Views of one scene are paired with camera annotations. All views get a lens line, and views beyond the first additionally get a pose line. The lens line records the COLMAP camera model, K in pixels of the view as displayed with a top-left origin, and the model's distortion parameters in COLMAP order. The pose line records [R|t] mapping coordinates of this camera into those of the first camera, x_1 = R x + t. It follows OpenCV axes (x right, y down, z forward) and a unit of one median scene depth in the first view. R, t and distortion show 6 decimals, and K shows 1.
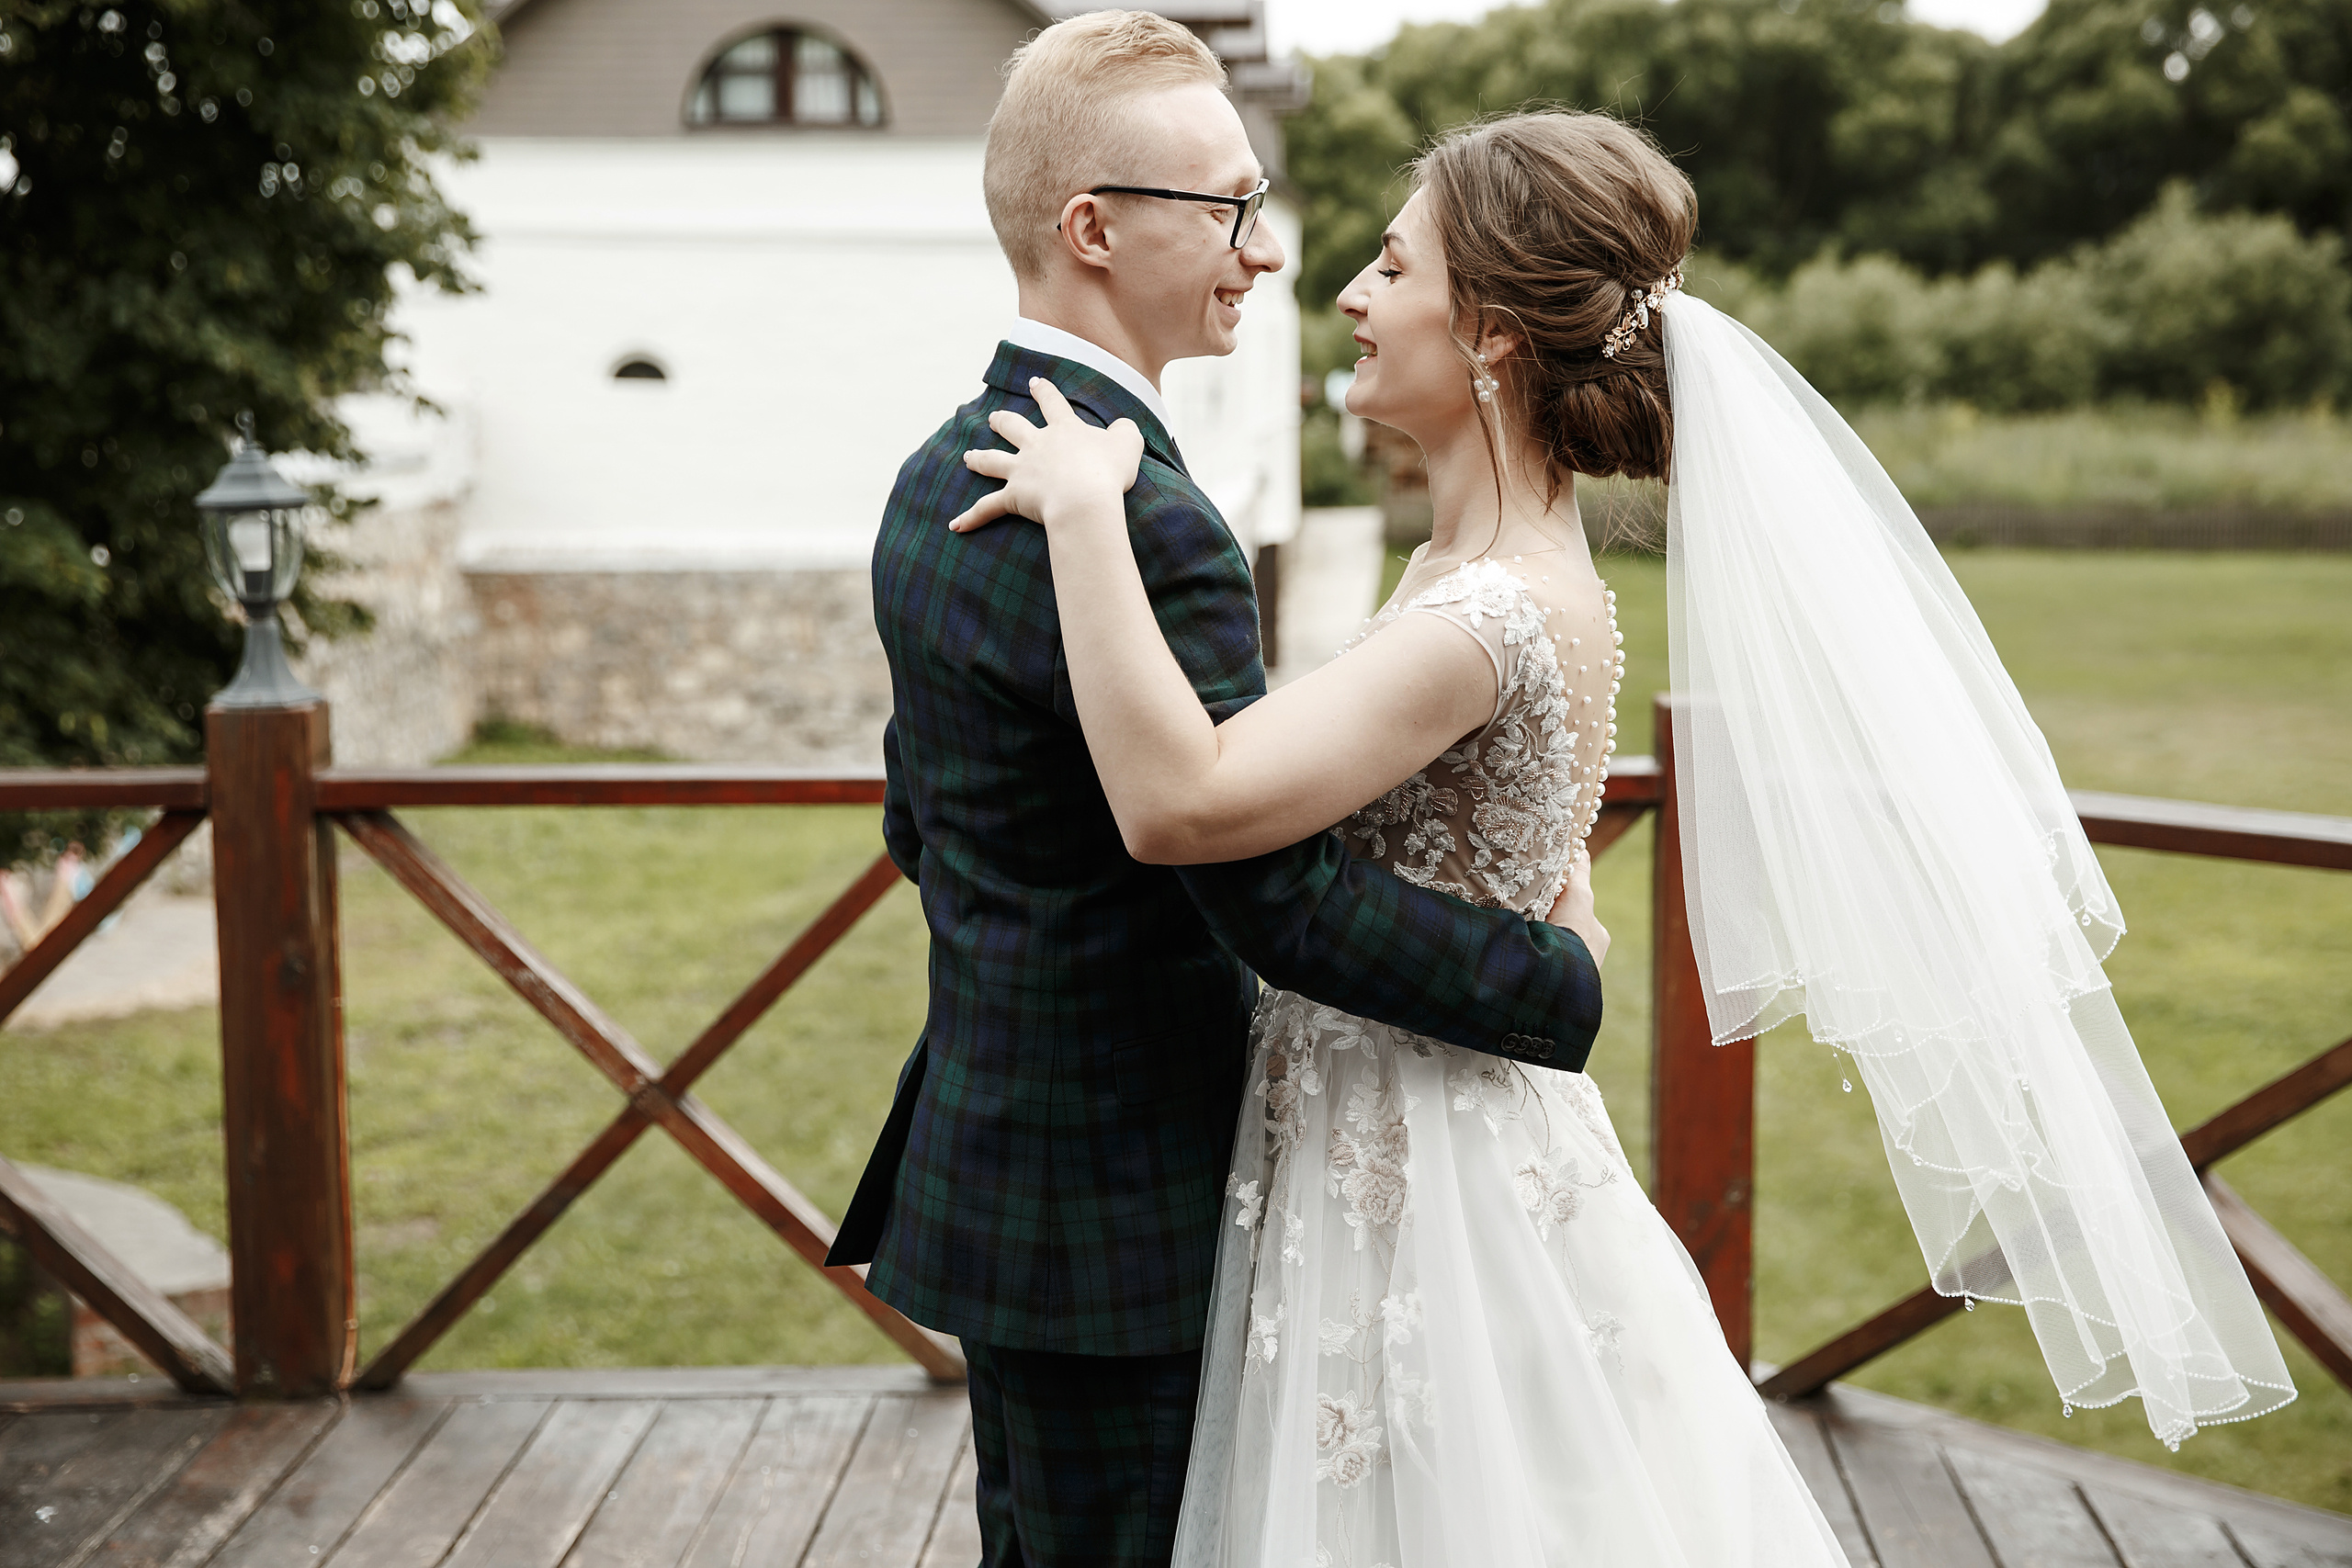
lens RADIAL K [[3496.1, 0, 1176.0], [0, 3496.1, 784.0], [0, 0, 1]] dist [0.029132, 0.033683]
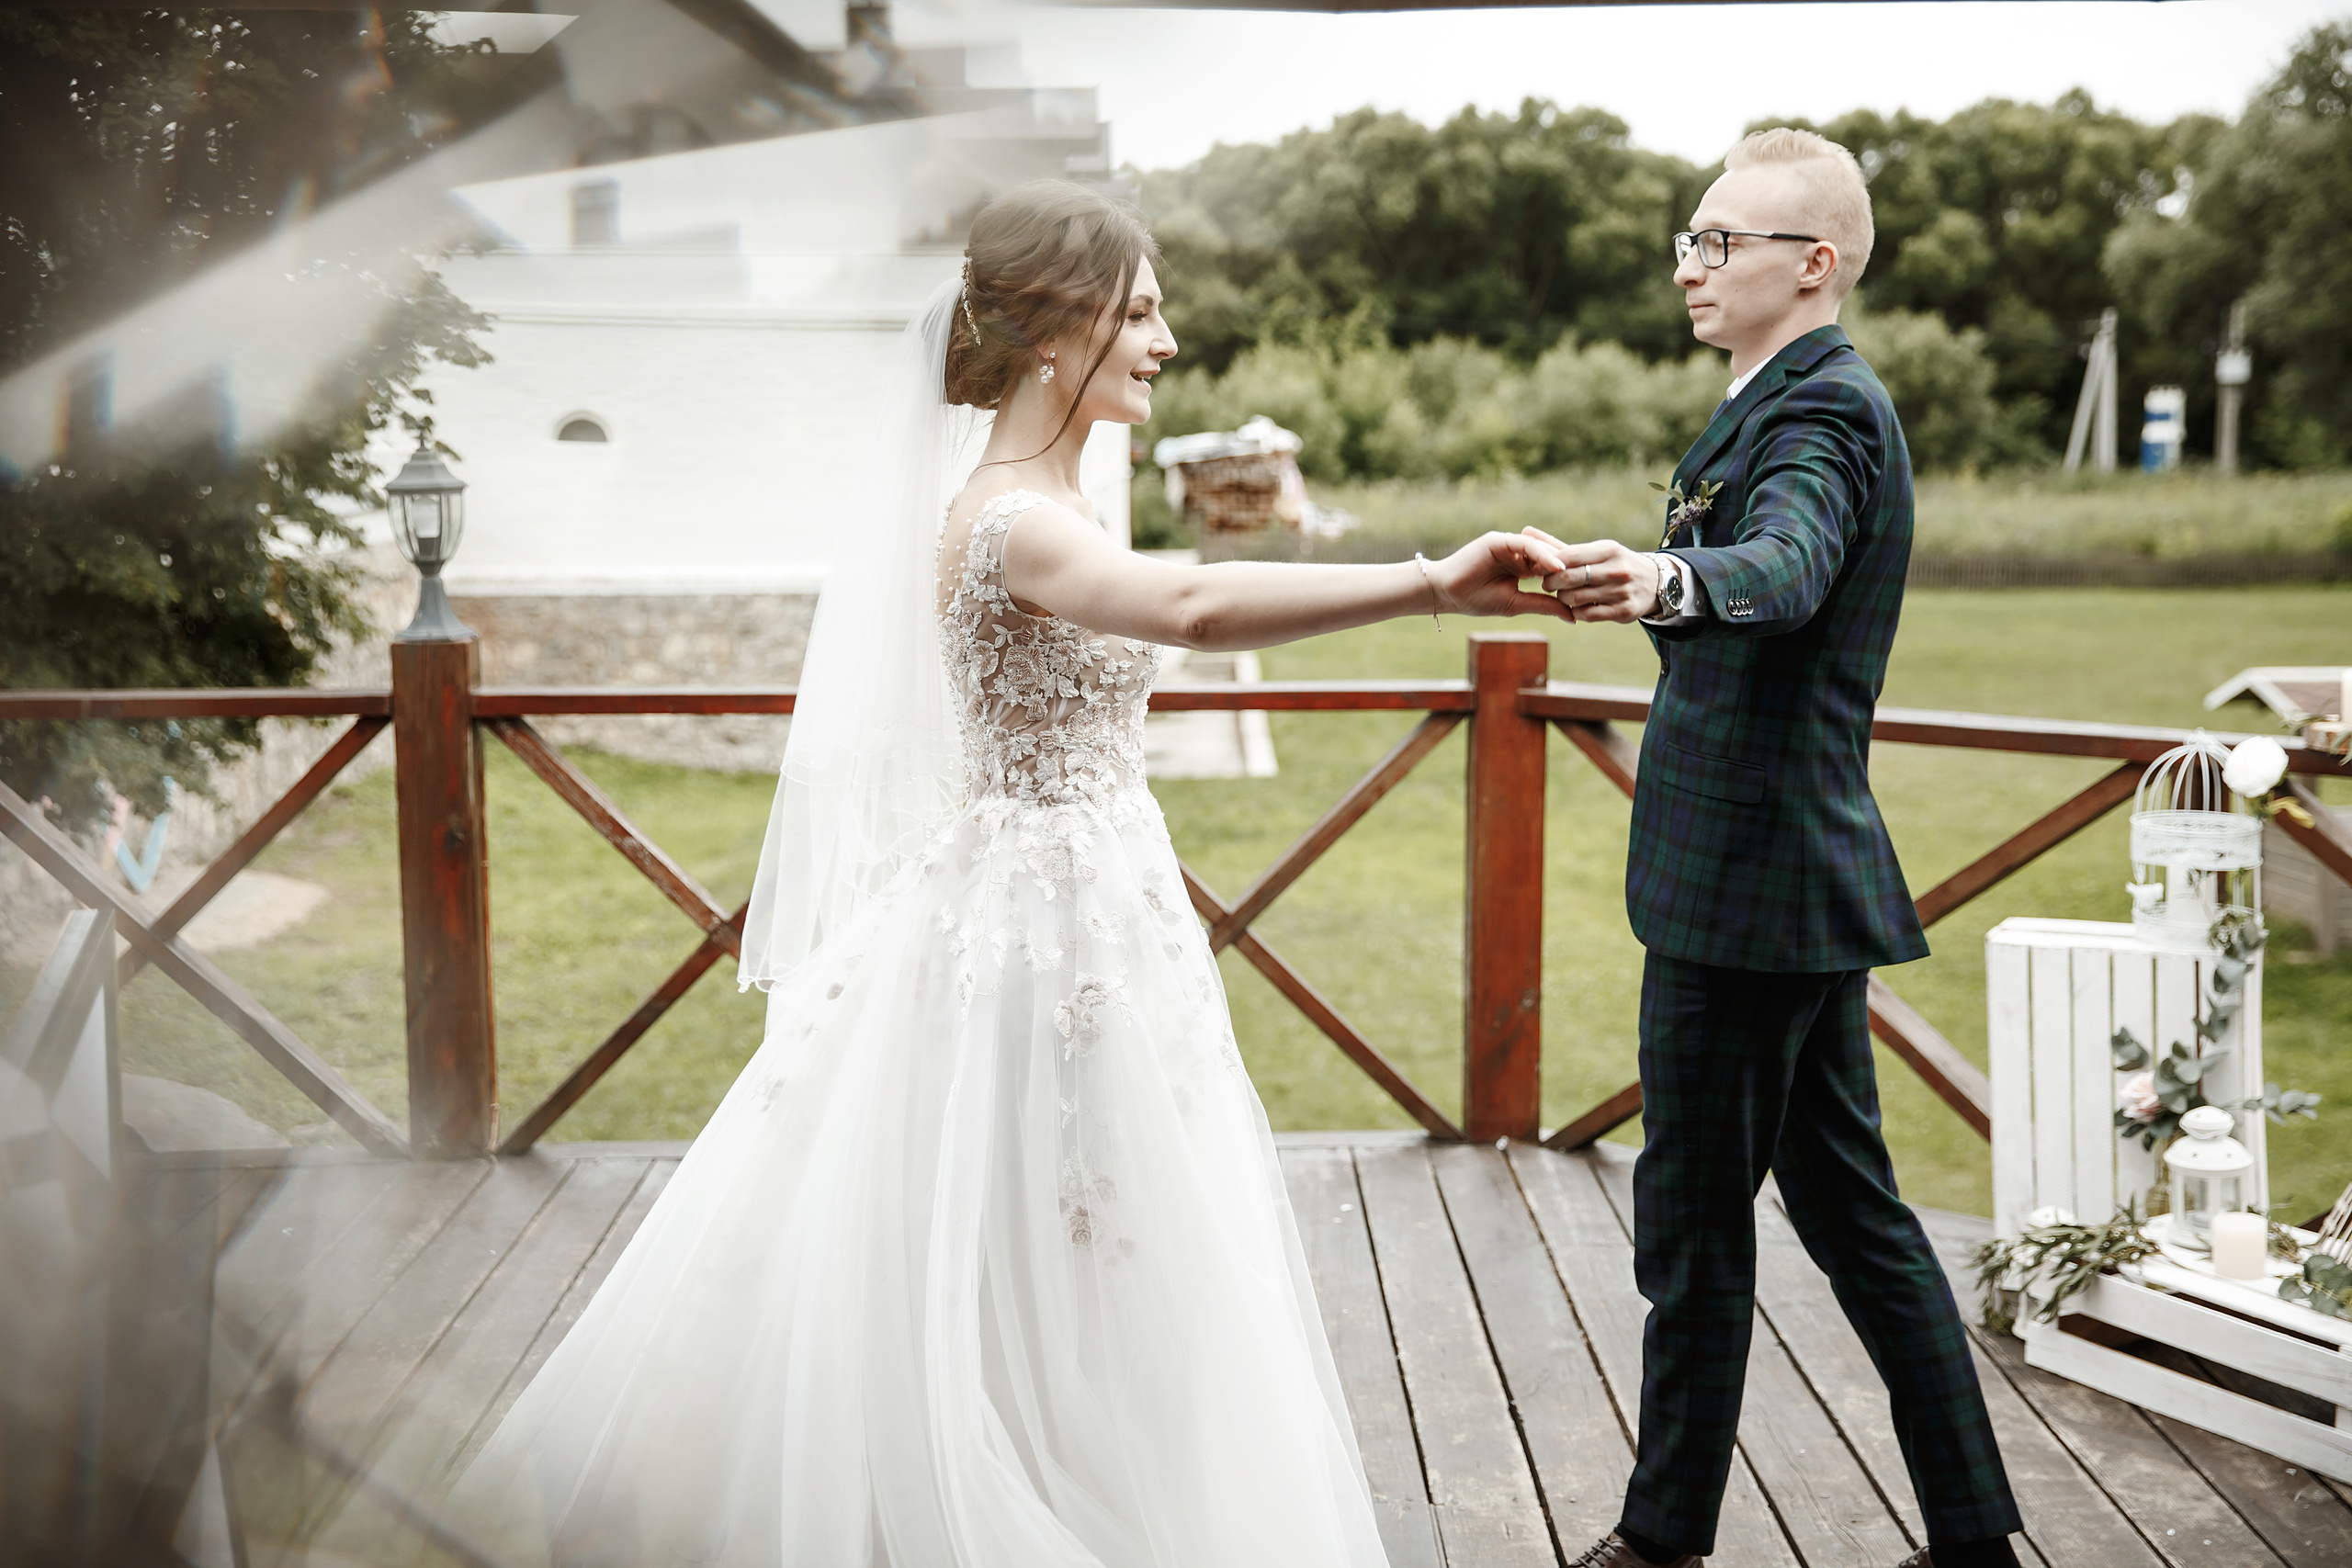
lens RADIAL K [[3011.4, 0, 1176.0], [0, 3011.4, 784.0], [0, 0, 1]] dist [-0.000470, 0.005230]
pose [[0.998384, -0.000985, 0.056813, -0.042114], [0.001294, 0.999985, -0.005408, 0.038327], [-0.056807, 0.005473, 0.998370, -0.156170]]
